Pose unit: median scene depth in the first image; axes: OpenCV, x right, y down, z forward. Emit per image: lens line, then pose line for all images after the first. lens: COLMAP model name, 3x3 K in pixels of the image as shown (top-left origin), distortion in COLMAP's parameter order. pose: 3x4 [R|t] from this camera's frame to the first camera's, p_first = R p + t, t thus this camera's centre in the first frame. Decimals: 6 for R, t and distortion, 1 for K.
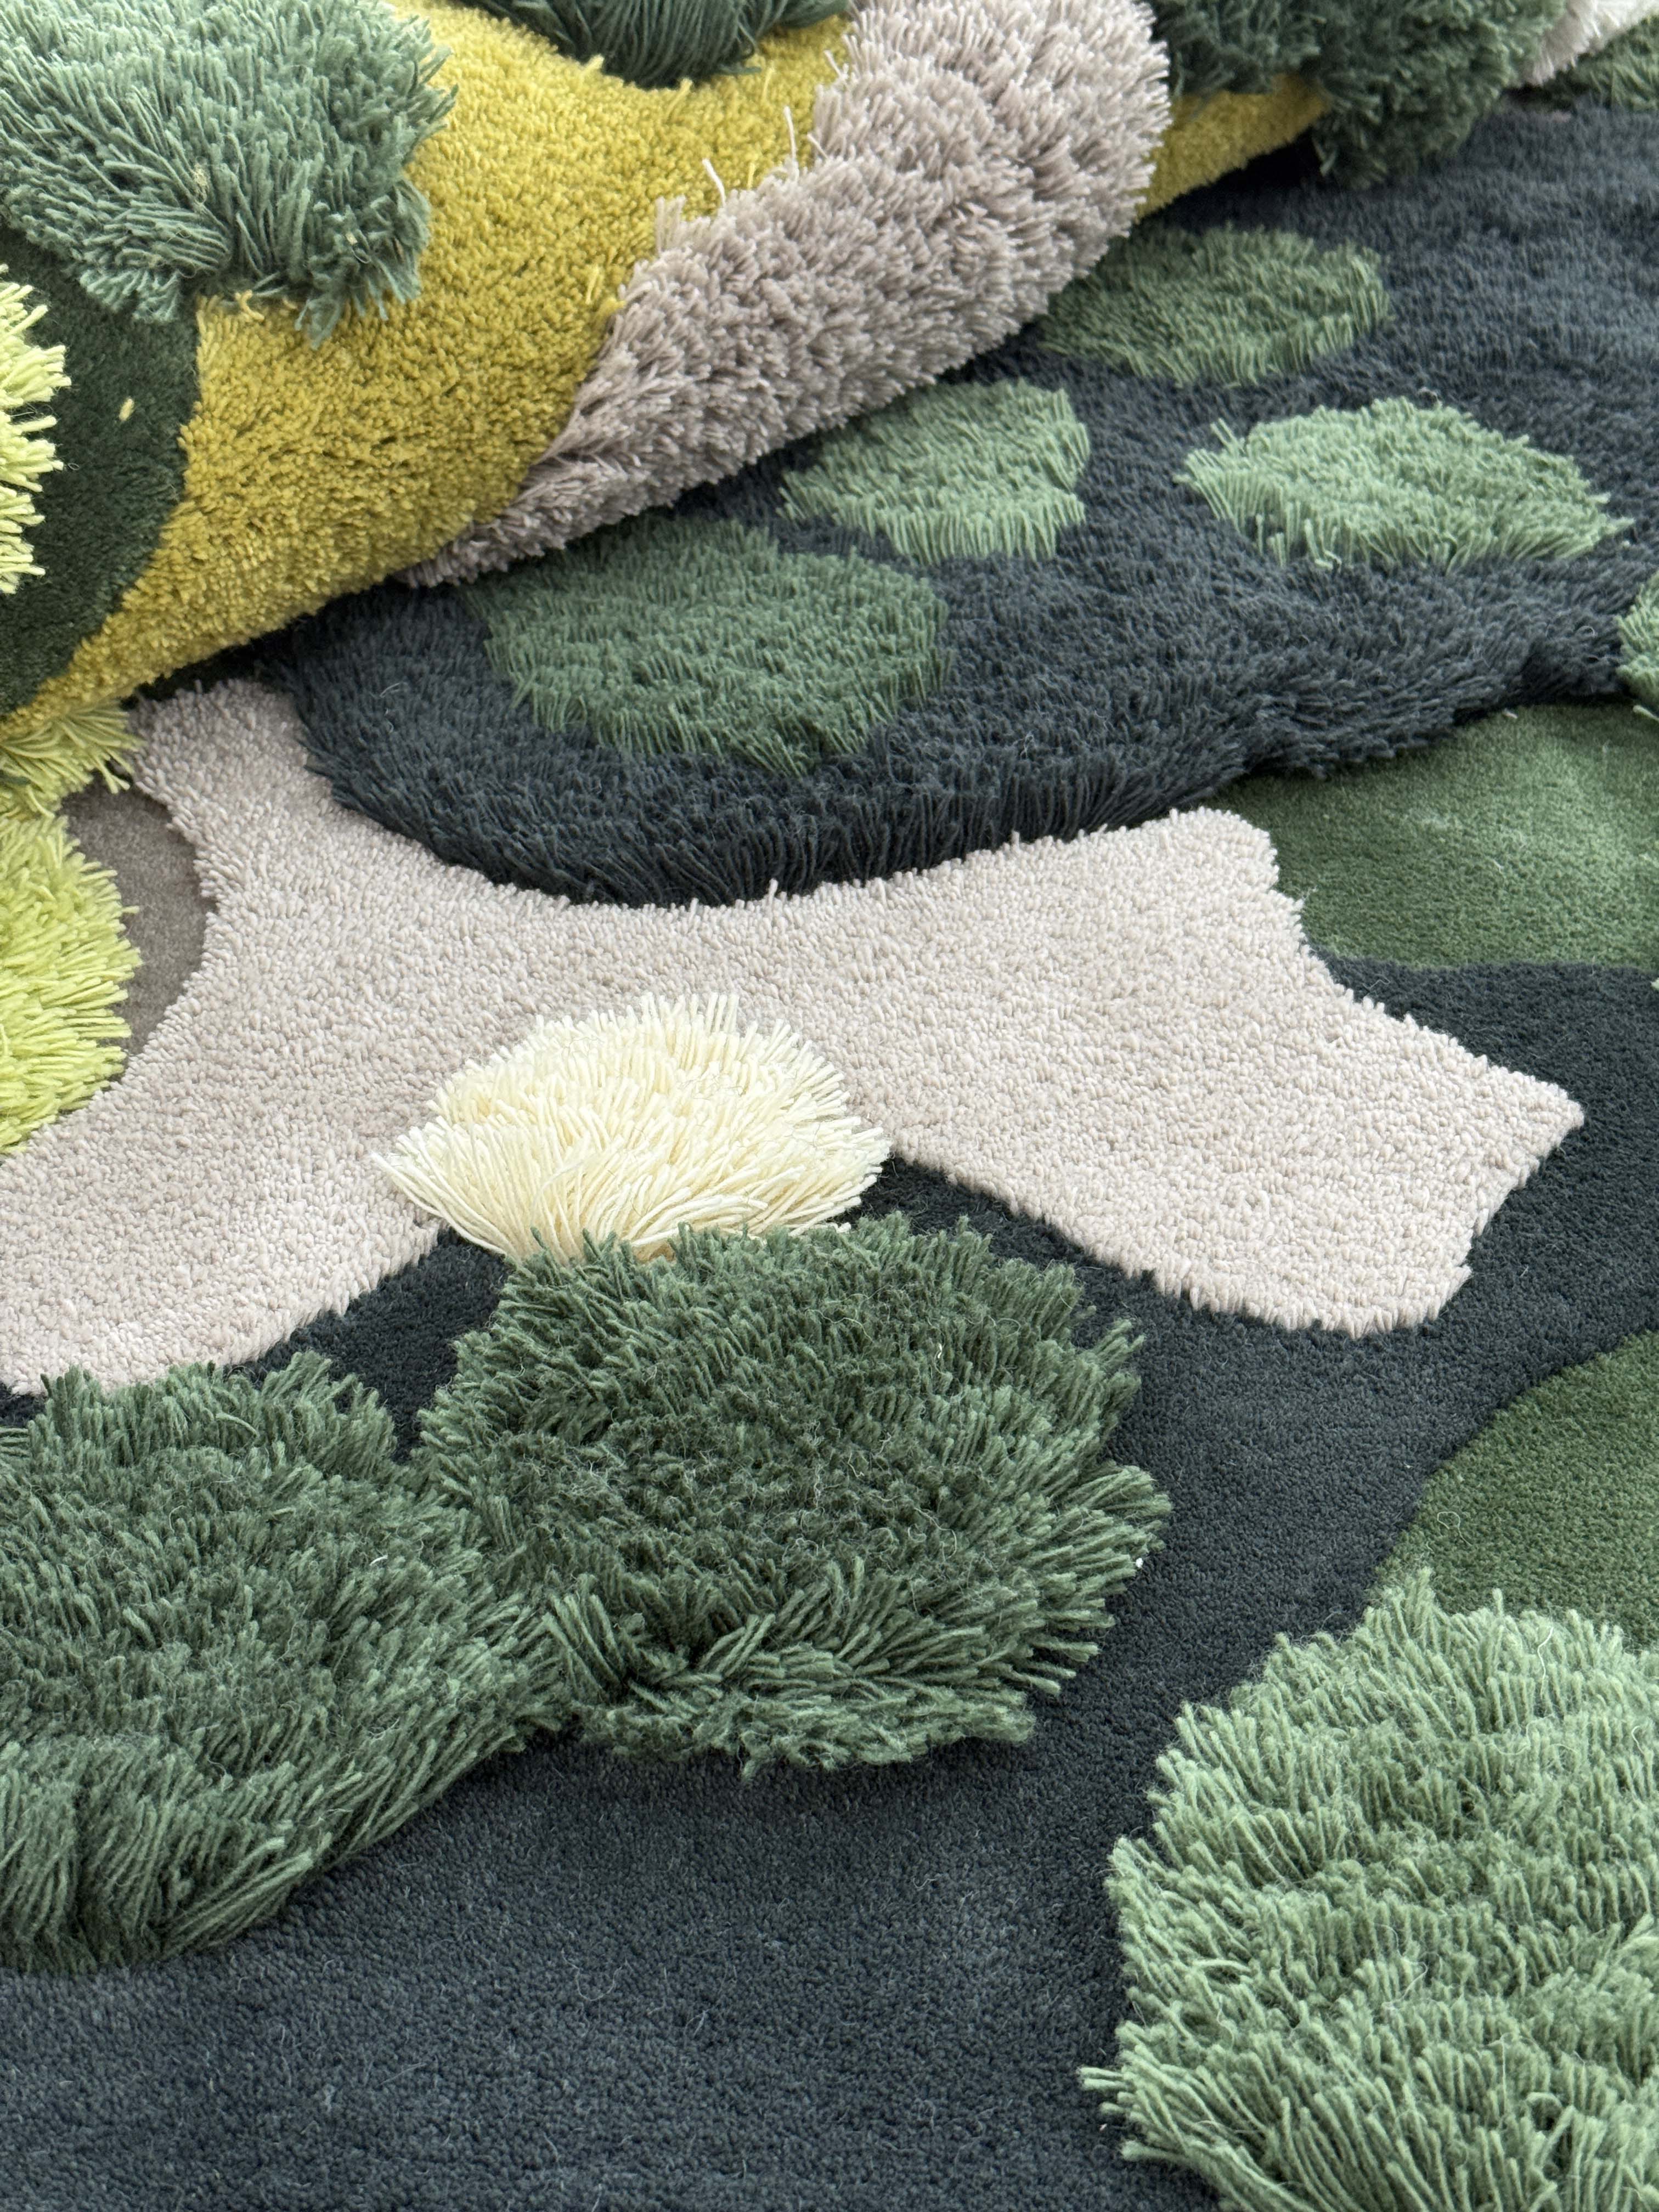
lens RADIAL K [[3145.7, 0, 829.5], [0, 3145.7, 1106.0], [0, 0, 1]] dist [0.179607, -0.261330]
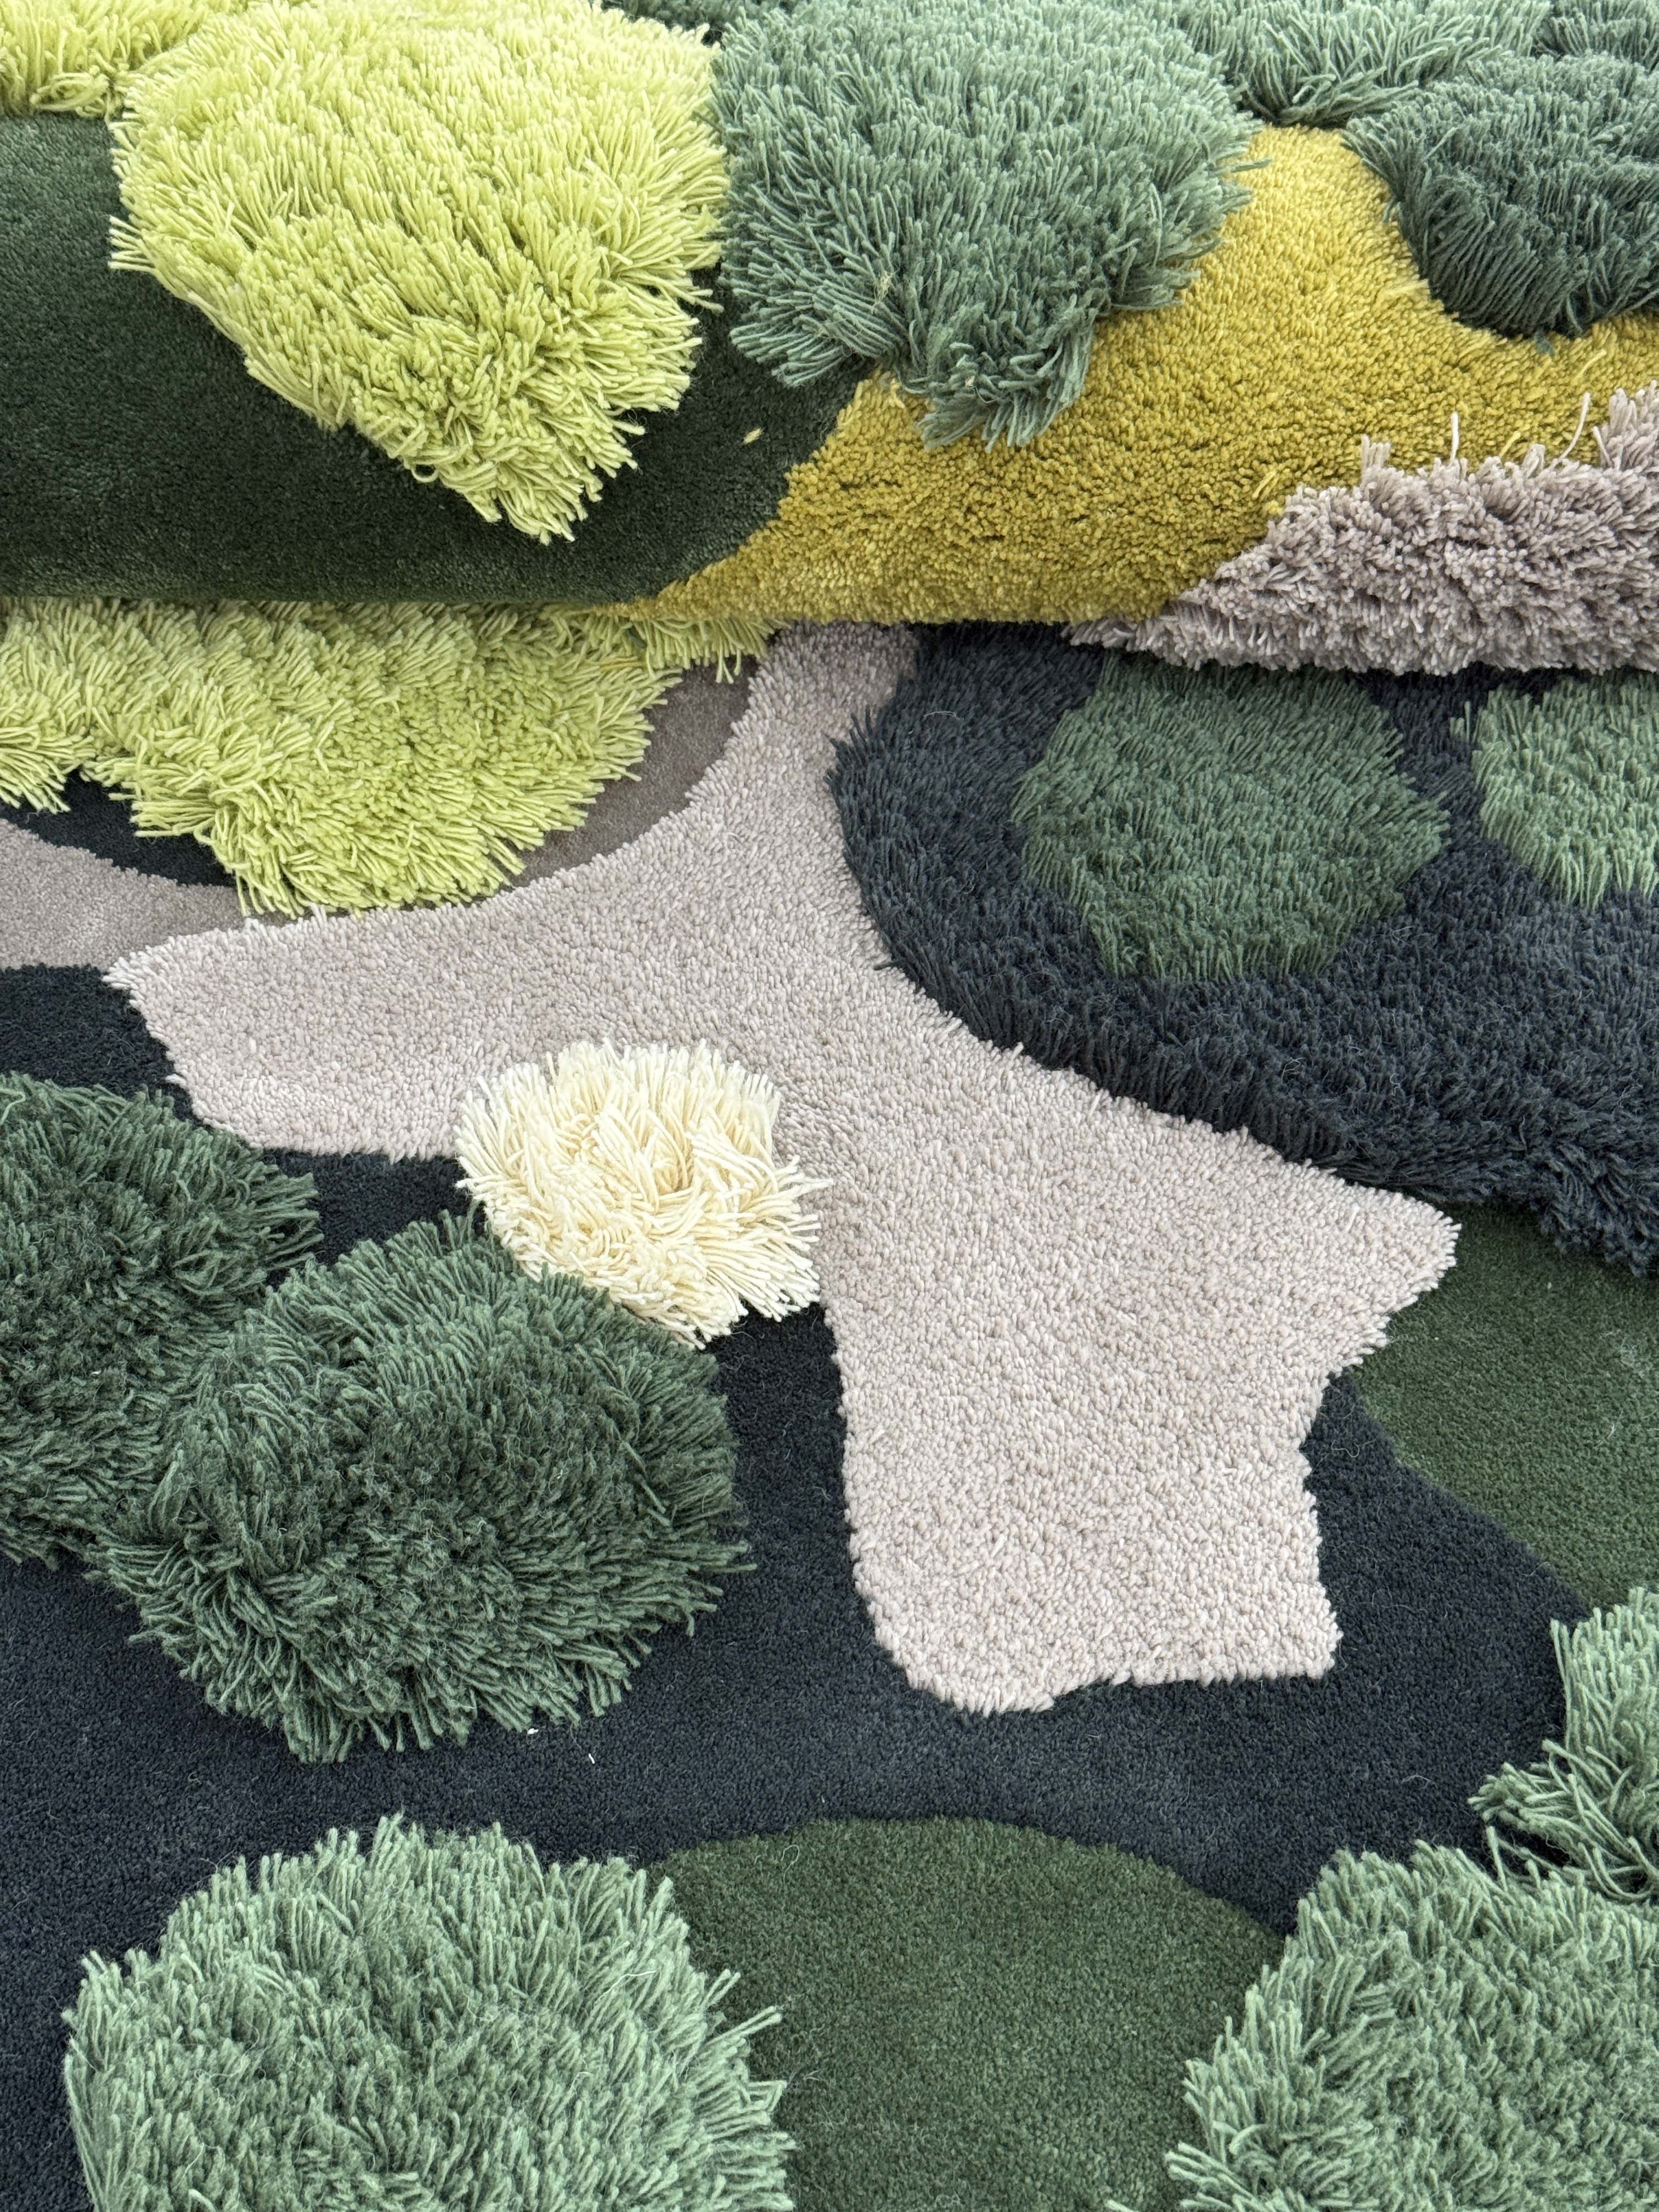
lens RADIAL K [[3145.7, 0, 829.5], [0, 3145.7, 1106.0], [0, 0, 1]] dist [0.179607, -0.261330]
pose [[0.662457, 0.574195, -0.481095, 0.523134], [-0.451210, 0.818510, 0.355600, -0.449214], [0.597964, -0.018495, 0.801309, 0.049545]]
